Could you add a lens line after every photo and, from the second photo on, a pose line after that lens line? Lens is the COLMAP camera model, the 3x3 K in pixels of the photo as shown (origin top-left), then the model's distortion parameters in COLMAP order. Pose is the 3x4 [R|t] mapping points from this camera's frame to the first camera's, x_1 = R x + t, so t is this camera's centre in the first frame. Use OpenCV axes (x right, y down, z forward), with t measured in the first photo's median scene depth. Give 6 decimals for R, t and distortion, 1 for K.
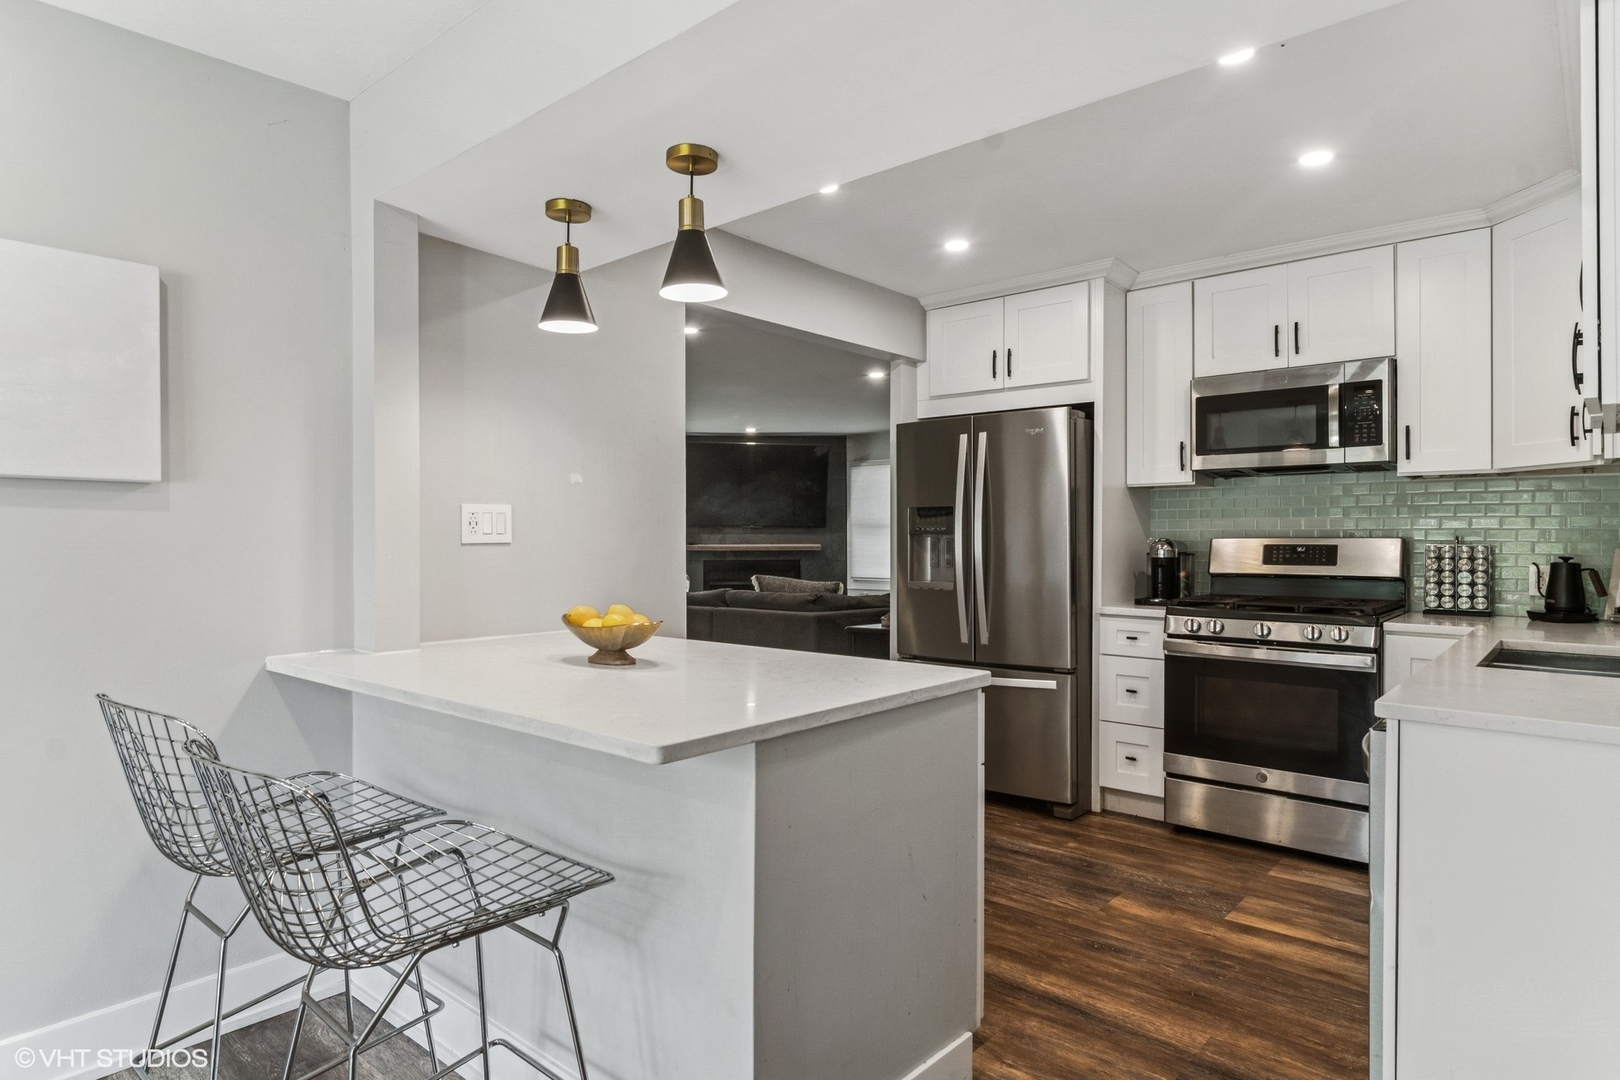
lens RADIAL K [[927.7, 0, 804.1], [0, 927.7, 528.3], [0, 0, 1]] dist [-0.001284, -0.024058]
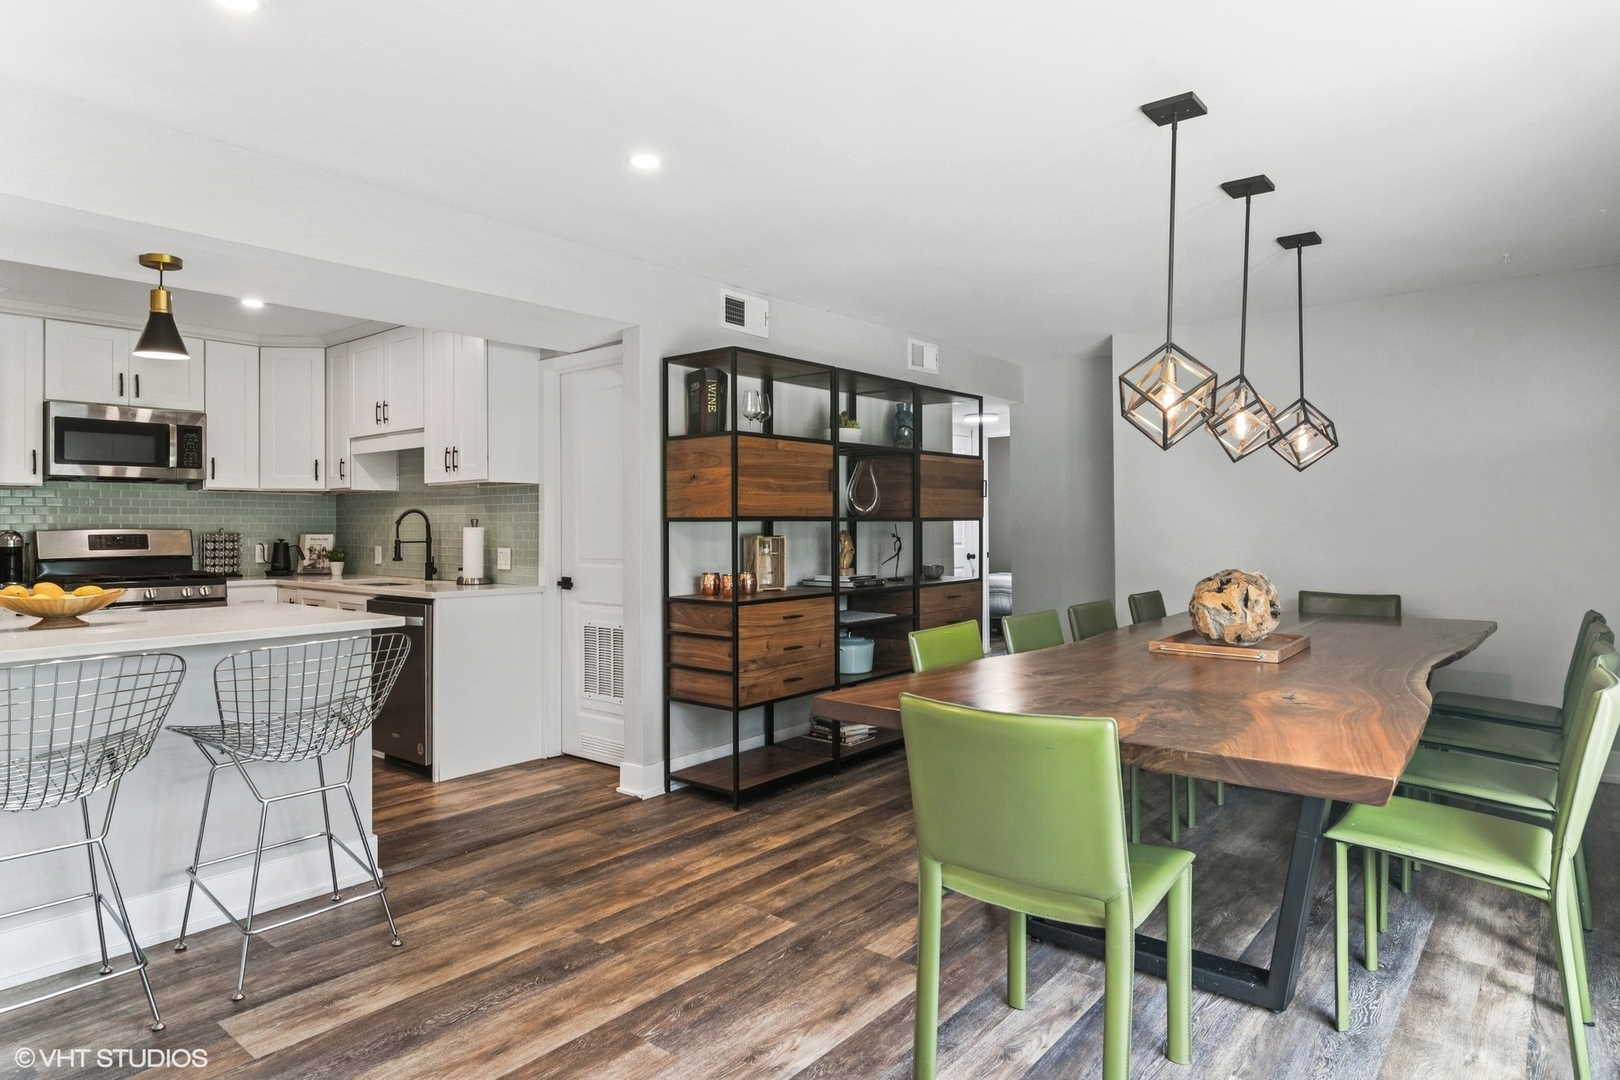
lens RADIAL K [[927.7, 0, 804.1], [0, 927.7, 528.3], [0, 0, 1]] dist [-0.001284, -0.024058]
pose [[-0.020259, -0.000787, 0.999794, -0.878667], [-0.001049, 0.999999, 0.000766, 0.006607], [-0.999794, -0.001033, -0.020260, 0.018651]]
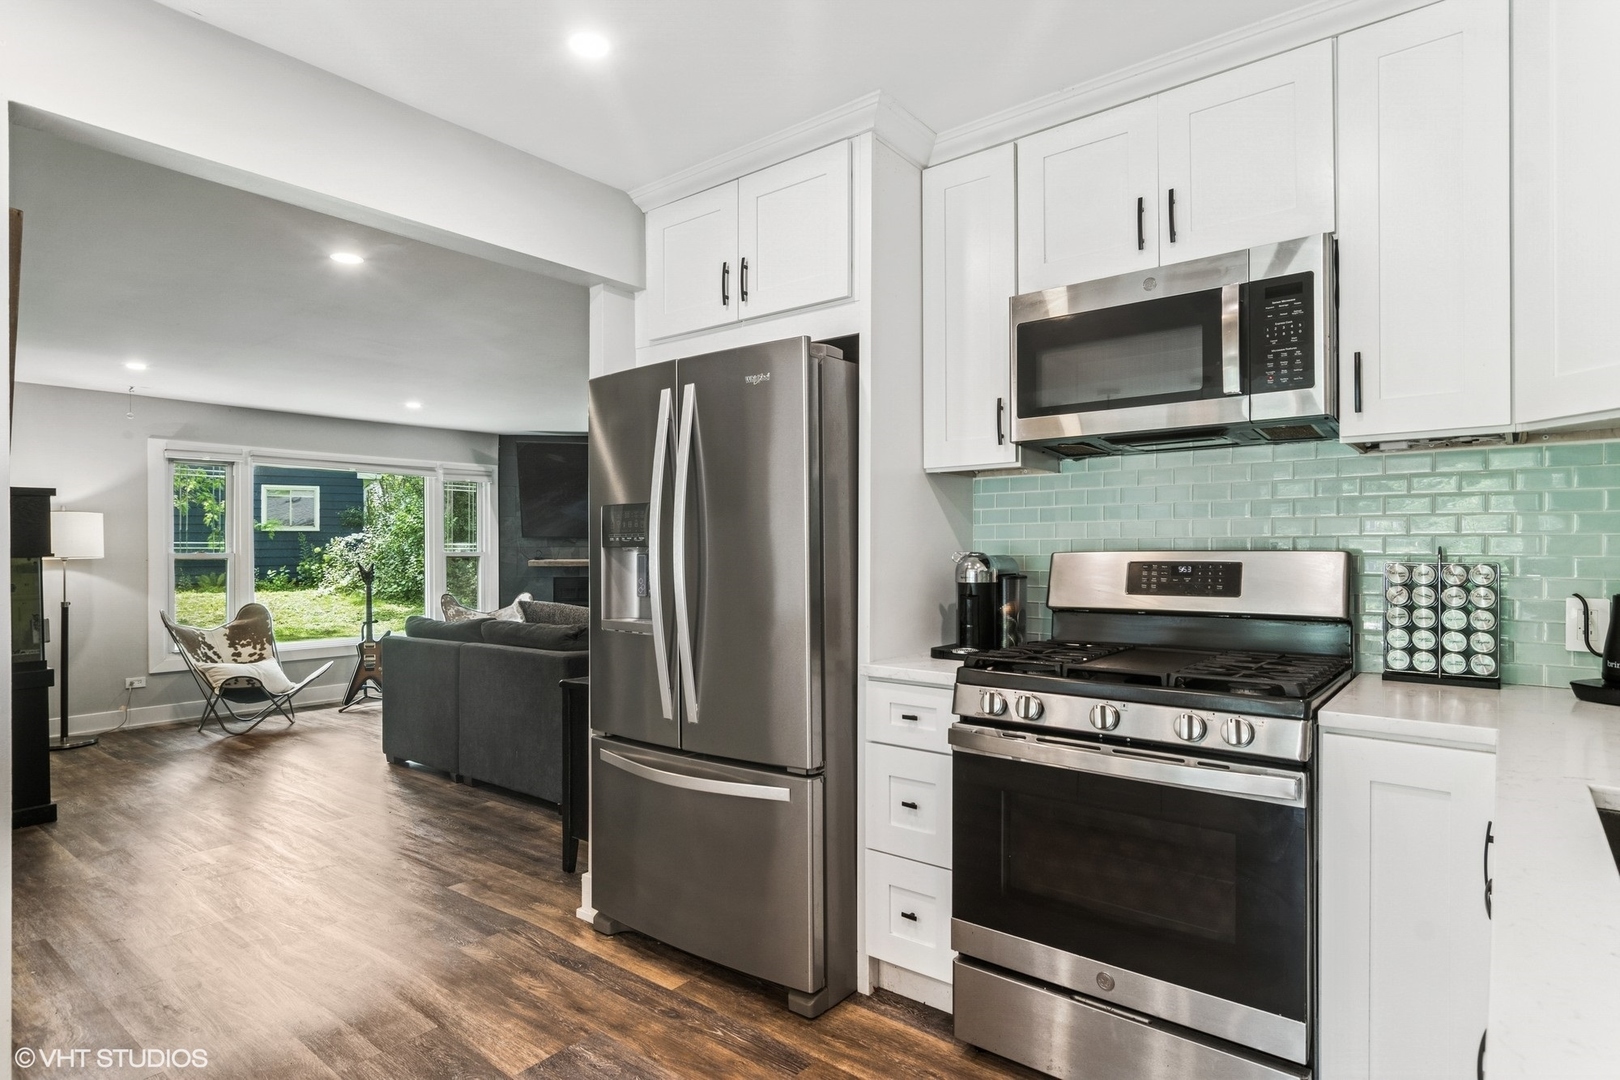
lens RADIAL K [[884.6, 0, 810.0], [0, 884.6, 540.0], [0, 0, 1]] dist [-0.013266, -0.000579]
pose [[0.999002, -0.003622, 0.044515, 0.272657], [0.003649, 0.999993, -0.000514, 0.002392], [-0.044513, 0.000676, 0.999009, 0.441716]]
